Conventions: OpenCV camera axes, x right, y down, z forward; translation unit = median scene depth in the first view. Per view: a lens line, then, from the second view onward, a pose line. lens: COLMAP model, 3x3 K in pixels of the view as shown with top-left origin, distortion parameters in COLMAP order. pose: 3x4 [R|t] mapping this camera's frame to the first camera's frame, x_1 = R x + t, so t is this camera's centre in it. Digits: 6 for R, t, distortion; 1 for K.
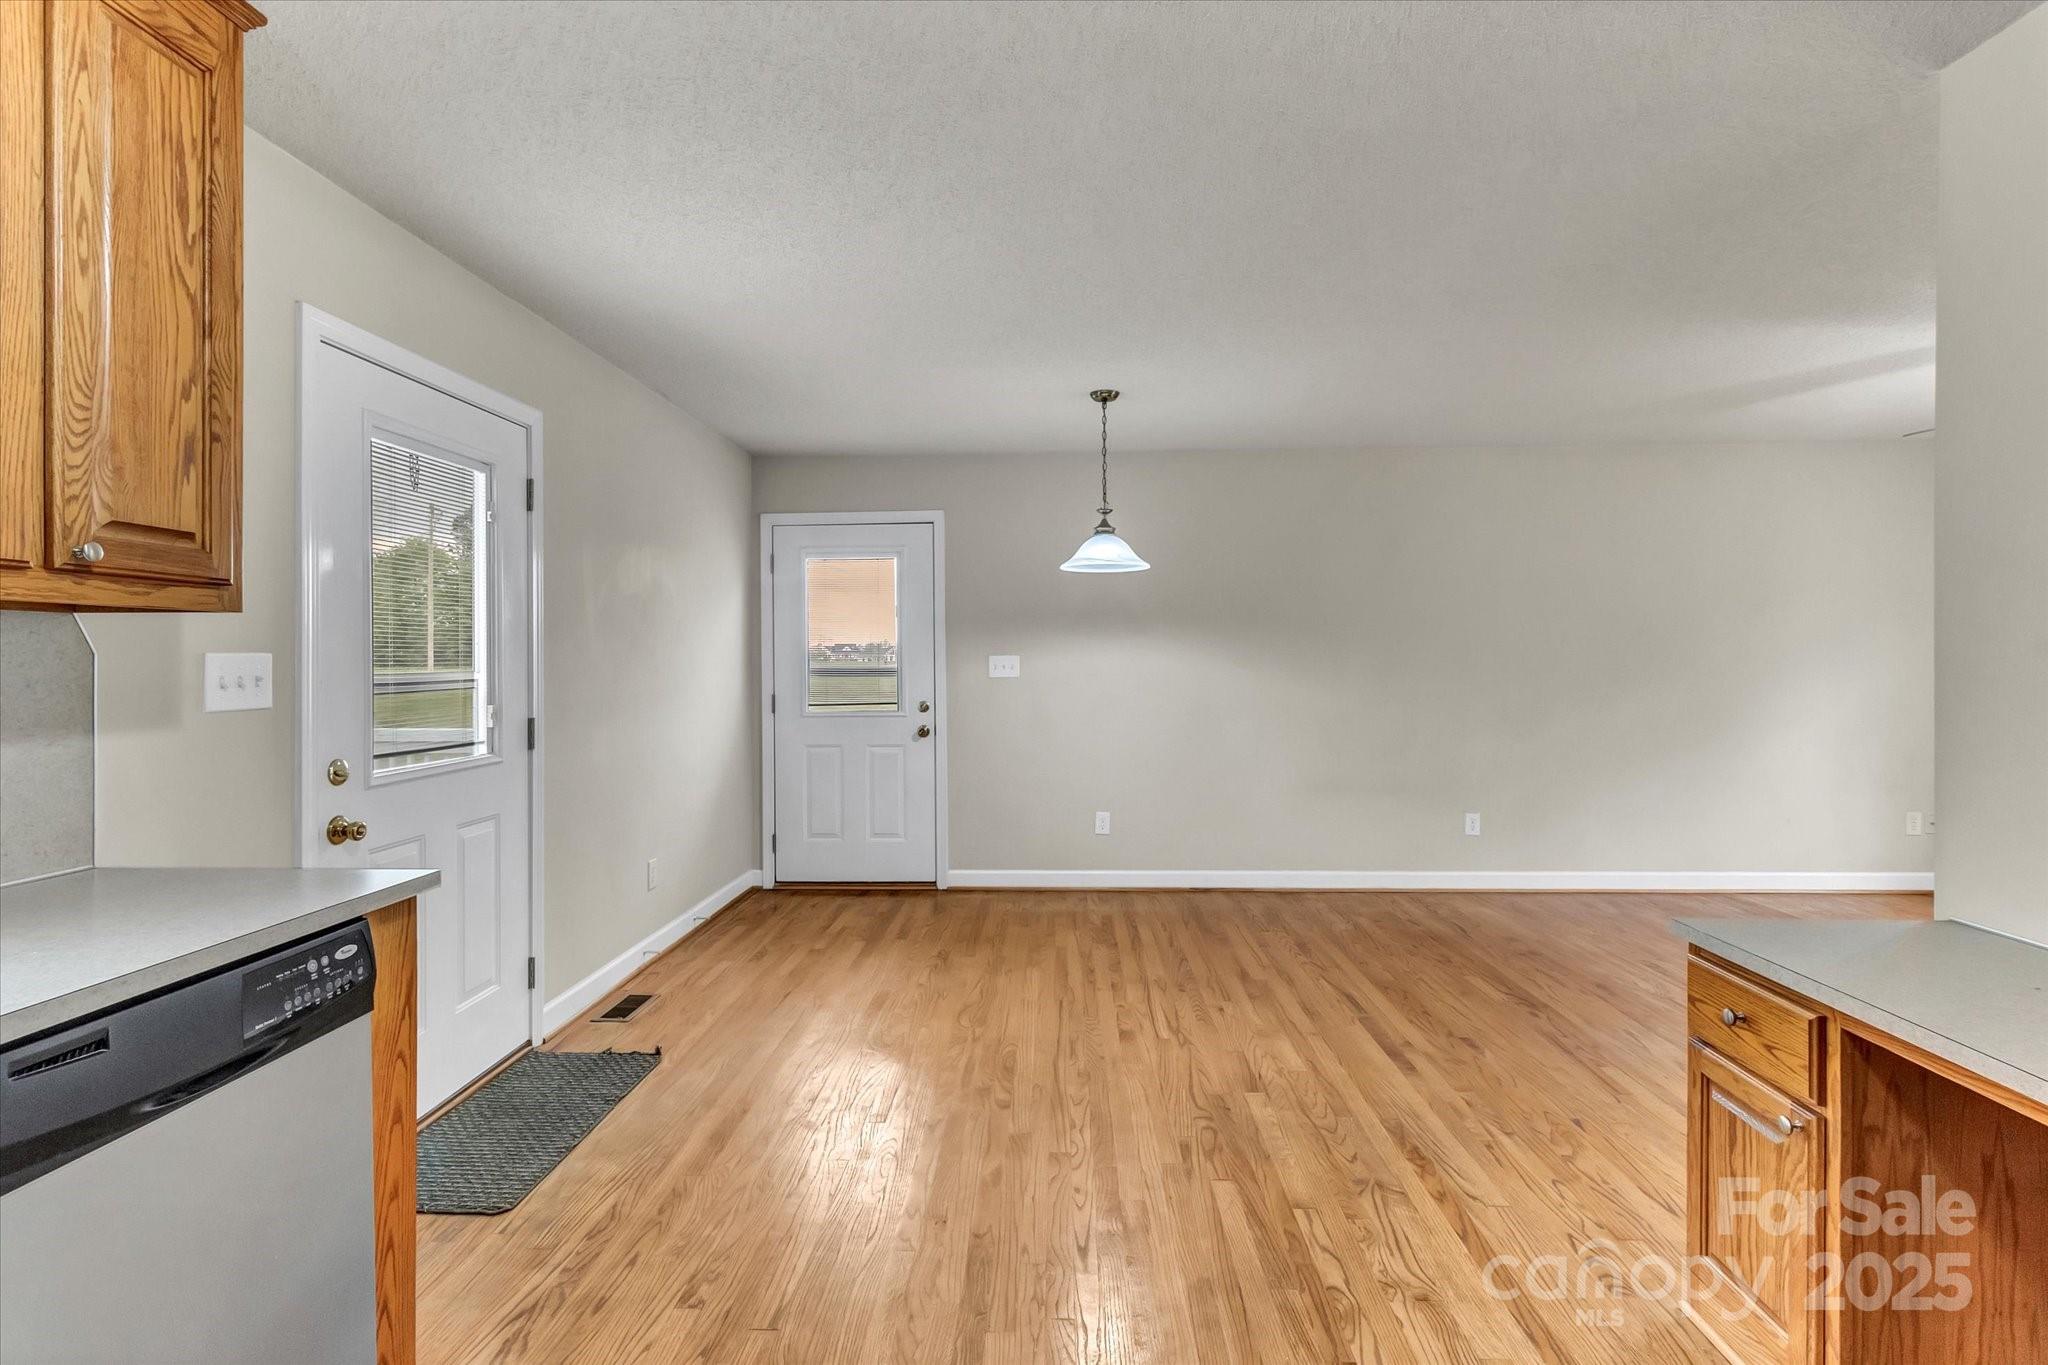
lens RADIAL K [[986.2, 0, 1021.9], [0, 986.2, 670.1], [0, 0, 1]] dist [0.001498, 0.000253]
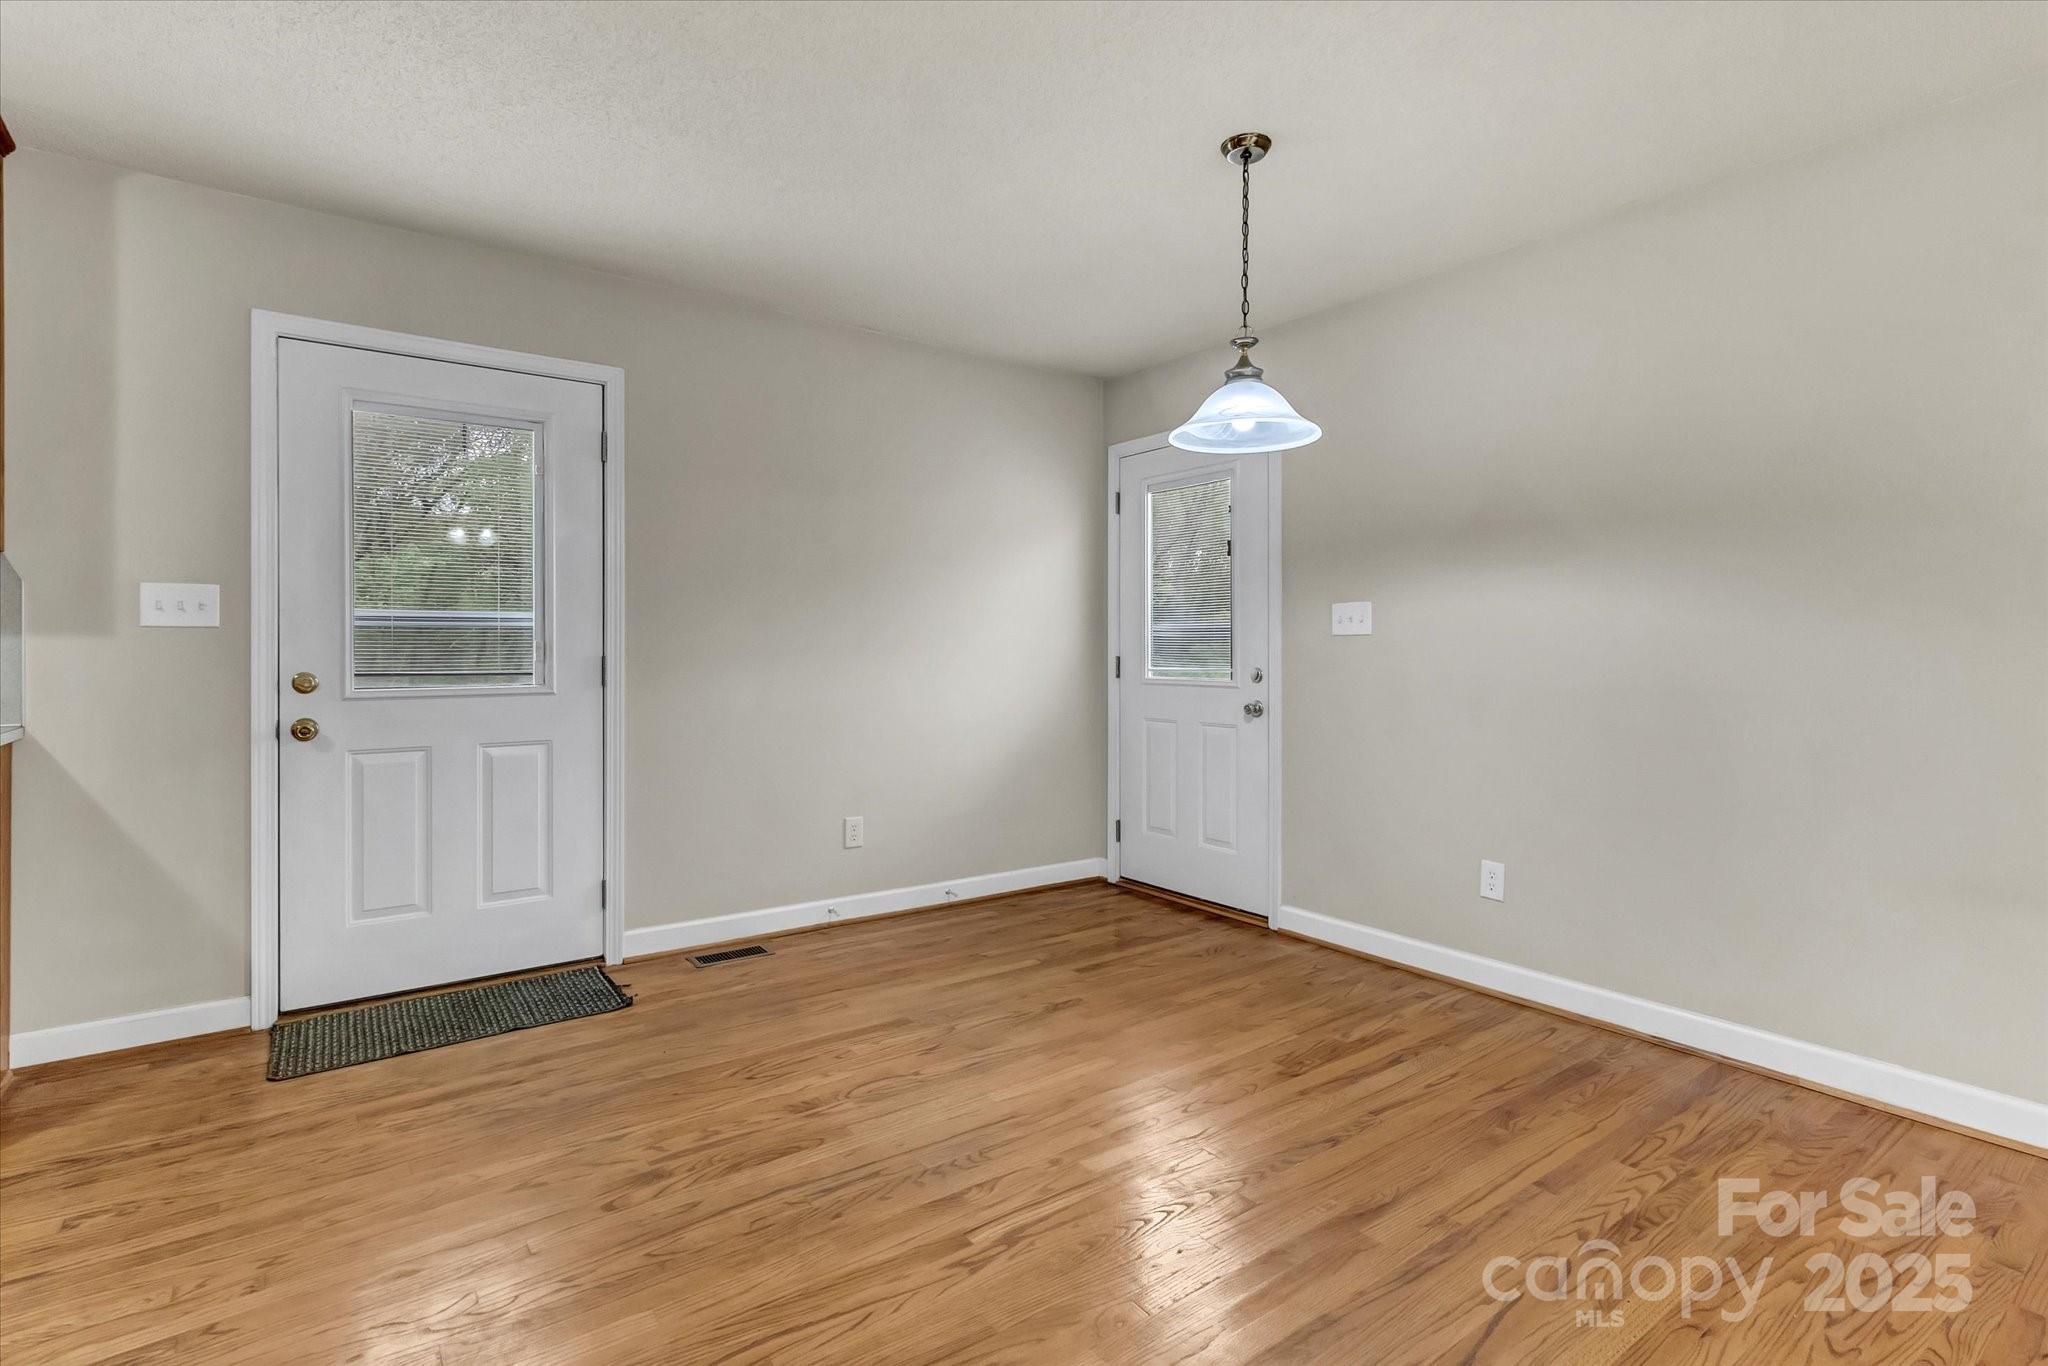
lens RADIAL K [[986.2, 0, 1000.8], [0, 986.2, 650.9], [0, 0, 1]] dist [0.001498, 0.000253]
pose [[0.621084, 0.009344, -0.783688, 0.464193], [-0.014707, 0.999892, 0.000267, 0.028147], [0.783606, 0.011360, 0.621154, 0.514222]]
